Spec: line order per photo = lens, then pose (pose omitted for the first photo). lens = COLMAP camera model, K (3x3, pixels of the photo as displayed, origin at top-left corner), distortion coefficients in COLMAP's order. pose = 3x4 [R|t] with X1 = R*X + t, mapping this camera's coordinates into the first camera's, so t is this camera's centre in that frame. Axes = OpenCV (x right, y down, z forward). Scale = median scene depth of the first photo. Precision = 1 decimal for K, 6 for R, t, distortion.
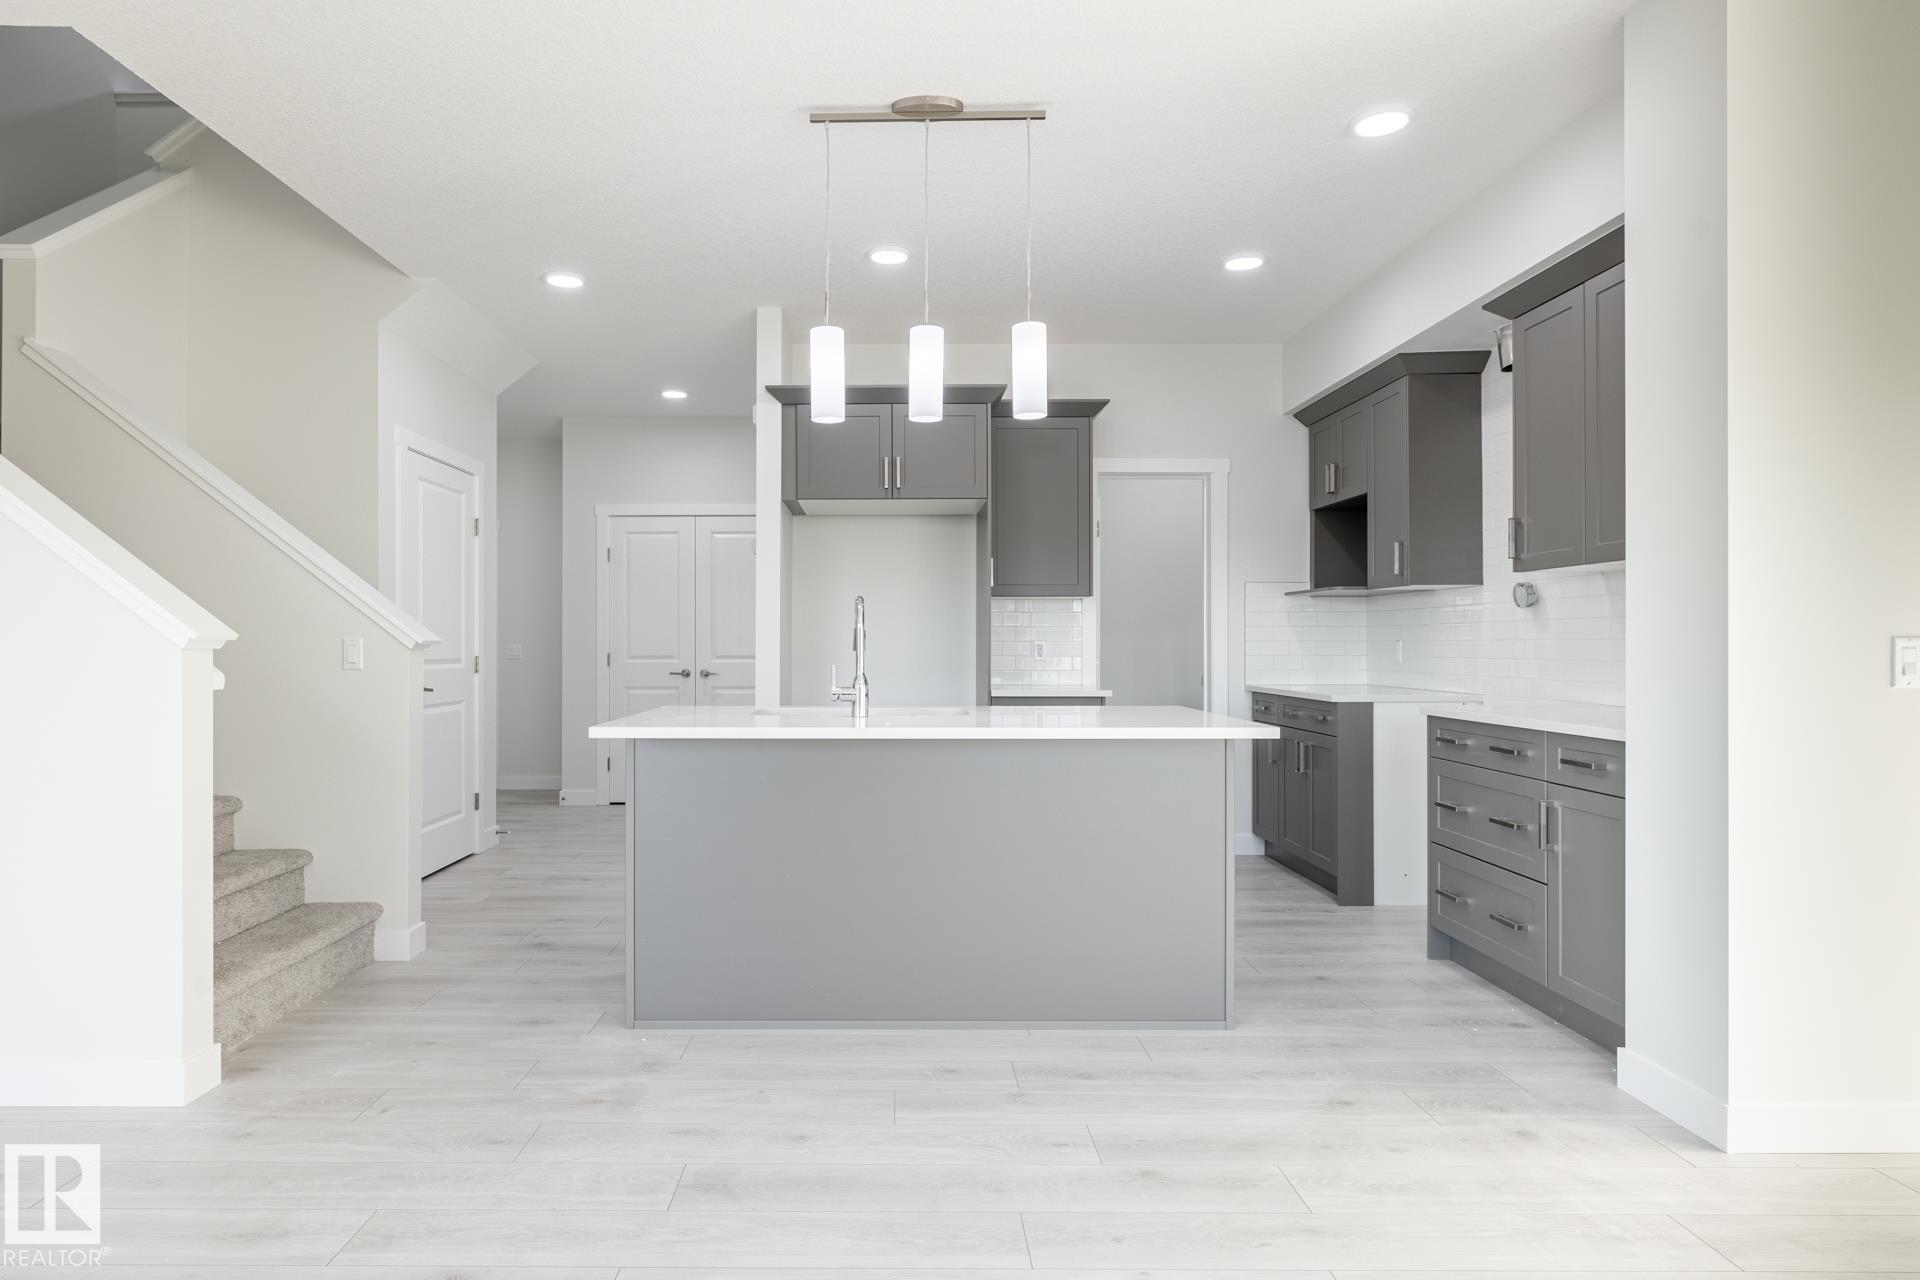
lens RADIAL K [[1100.1, 0, 960.0], [0, 1100.1, 640.0], [0, 0, 1]] dist [0.004340, 0.000915]
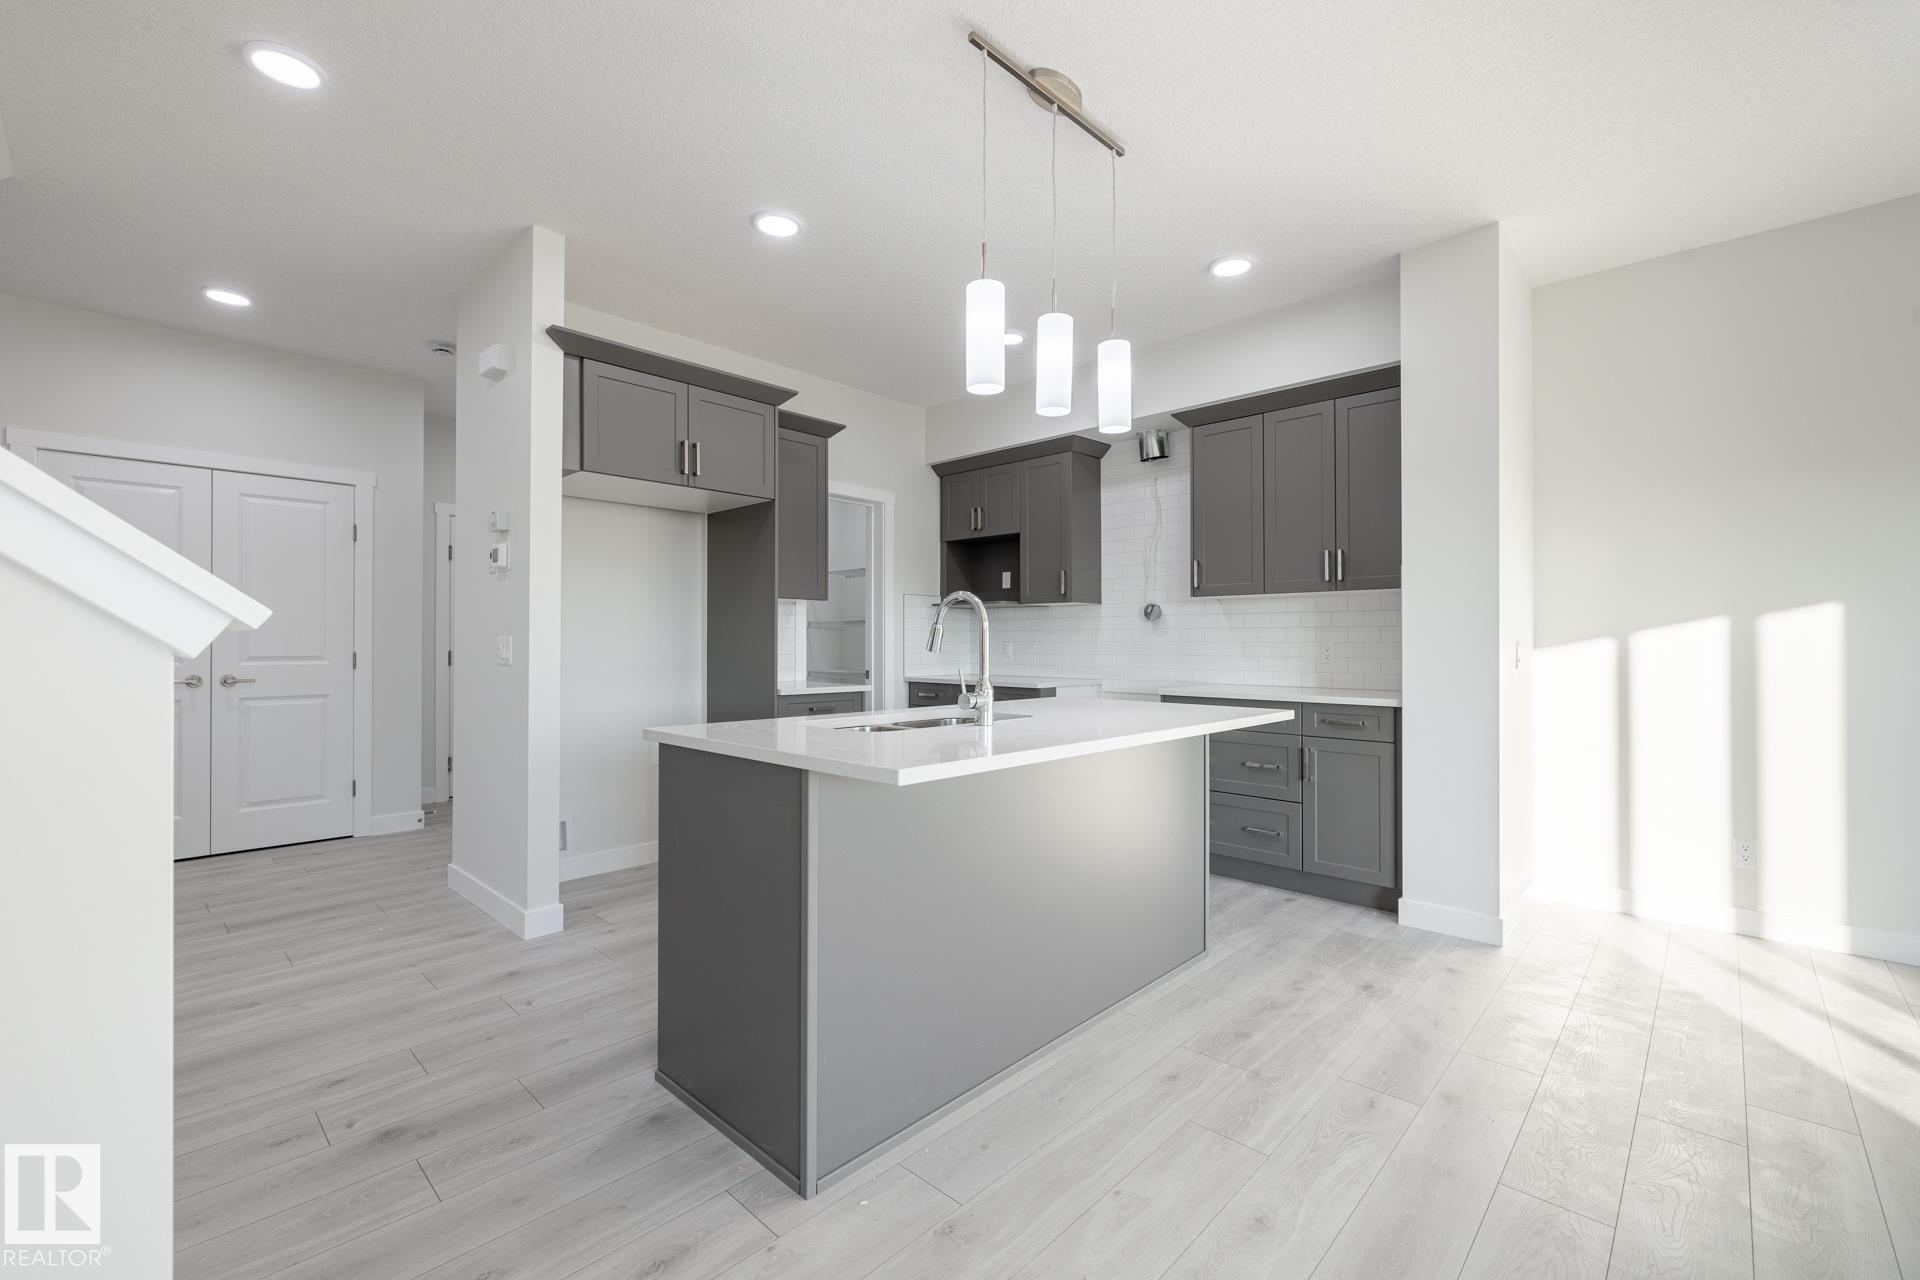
lens RADIAL K [[795.7, 0, 907.5], [0, 795.7, 633.1], [0, 0, 1]] dist [-0.000689, -0.000056]
pose [[0.698104, 0.012351, 0.715890, -0.584758], [-0.005494, 0.999914, -0.011894, 0.003728], [-0.715975, 0.004370, 0.698112, 0.571935]]
